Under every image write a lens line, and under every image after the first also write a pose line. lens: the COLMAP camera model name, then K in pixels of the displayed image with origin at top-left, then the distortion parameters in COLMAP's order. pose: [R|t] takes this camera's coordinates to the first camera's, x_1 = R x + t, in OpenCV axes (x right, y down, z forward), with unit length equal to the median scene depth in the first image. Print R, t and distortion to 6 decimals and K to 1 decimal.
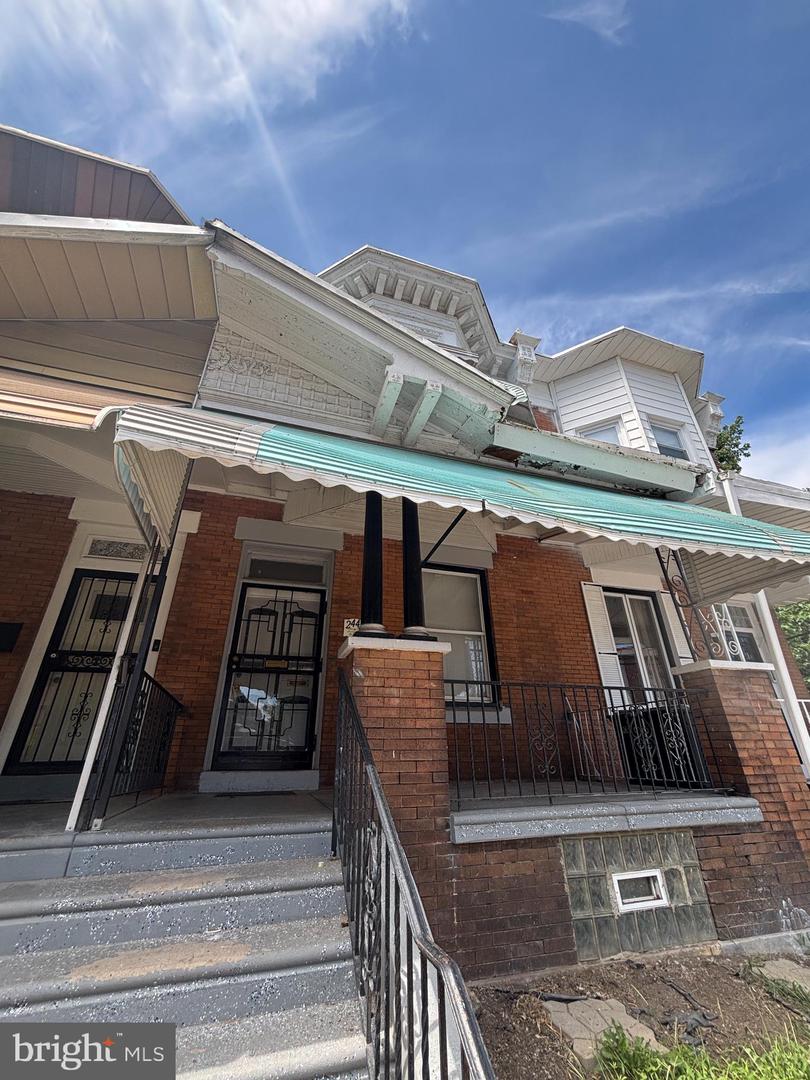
lens RADIAL K [[435.9, 0, 405.2], [0, 435.9, 533.9], [0, 0, 1]] dist [0.000880, 0.001171]
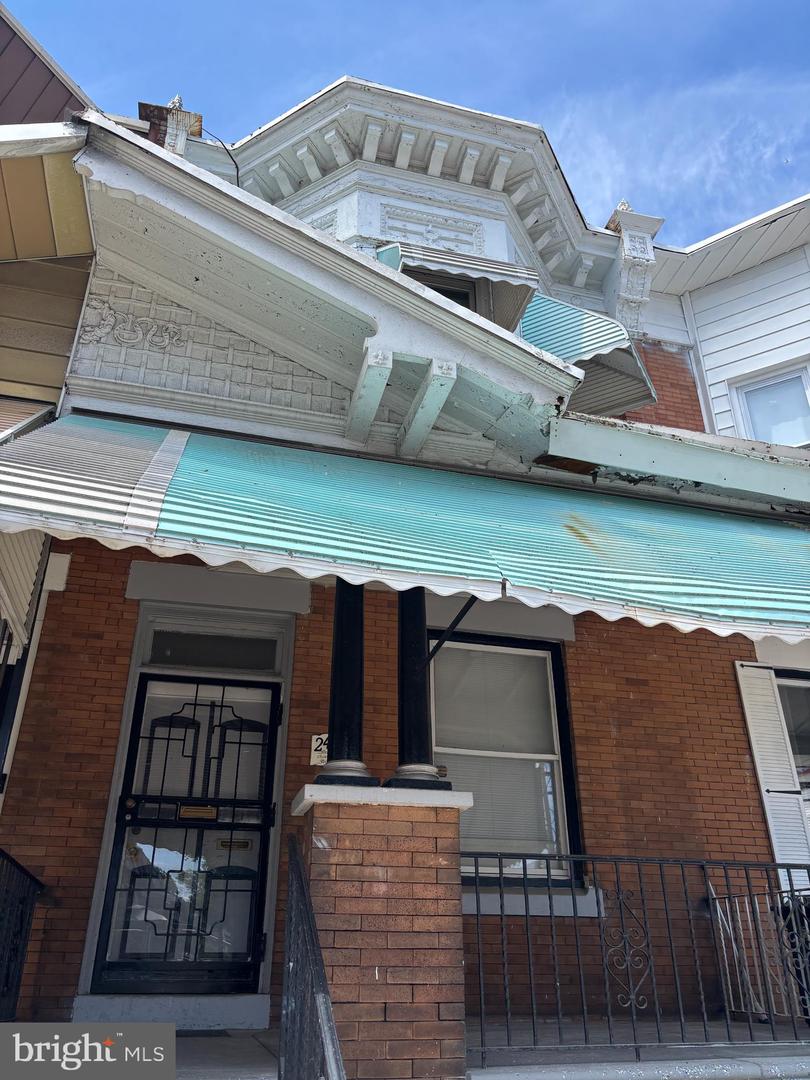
lens RADIAL K [[825.0, 0, 402.5], [0, 825.0, 541.1], [0, 0, 1]] dist [0.014890, 0.008029]
pose [[0.998630, -0.013171, -0.050633, 0.042091], [0.013098, 0.999913, -0.001760, -0.062549], [0.050652, 0.001095, 0.998716, -0.104829]]
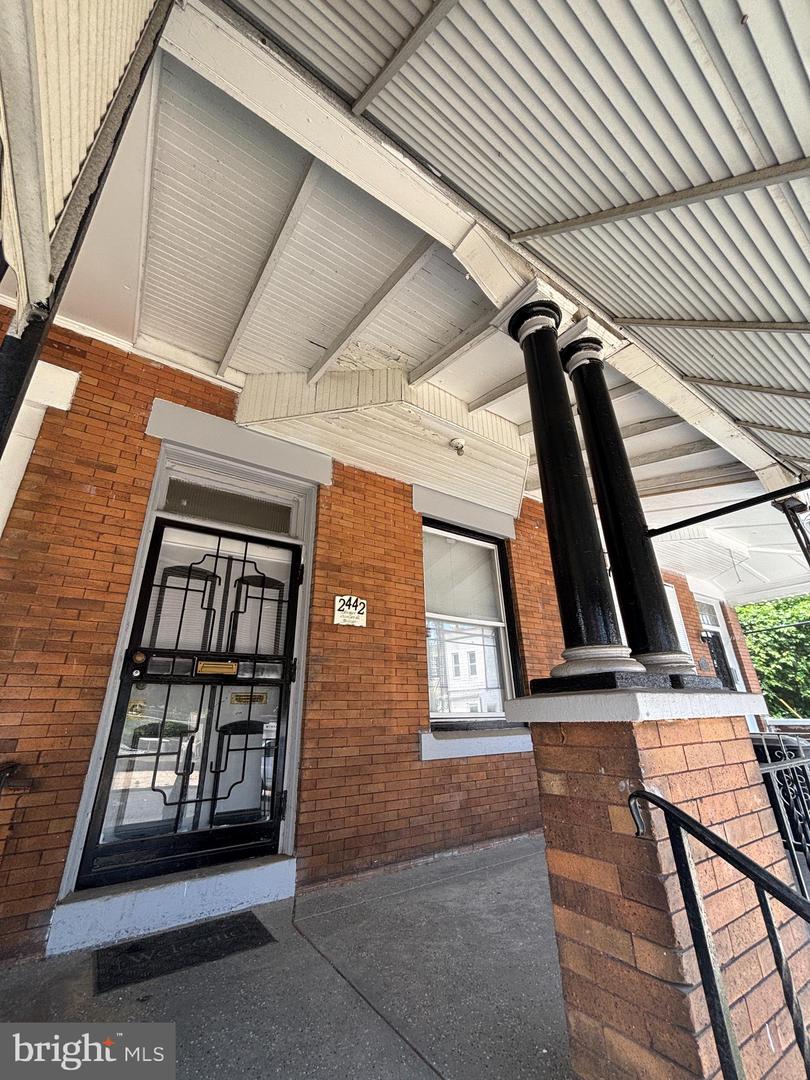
lens RADIAL K [[435.9, 0, 401.7], [0, 435.9, 535.4], [0, 0, 1]] dist [0.000880, 0.001171]
pose [[0.958941, 0.100542, 0.265186, -0.228480], [-0.119049, 0.991385, 0.054624, 0.069257], [-0.257409, -0.083951, 0.962649, 0.404652]]
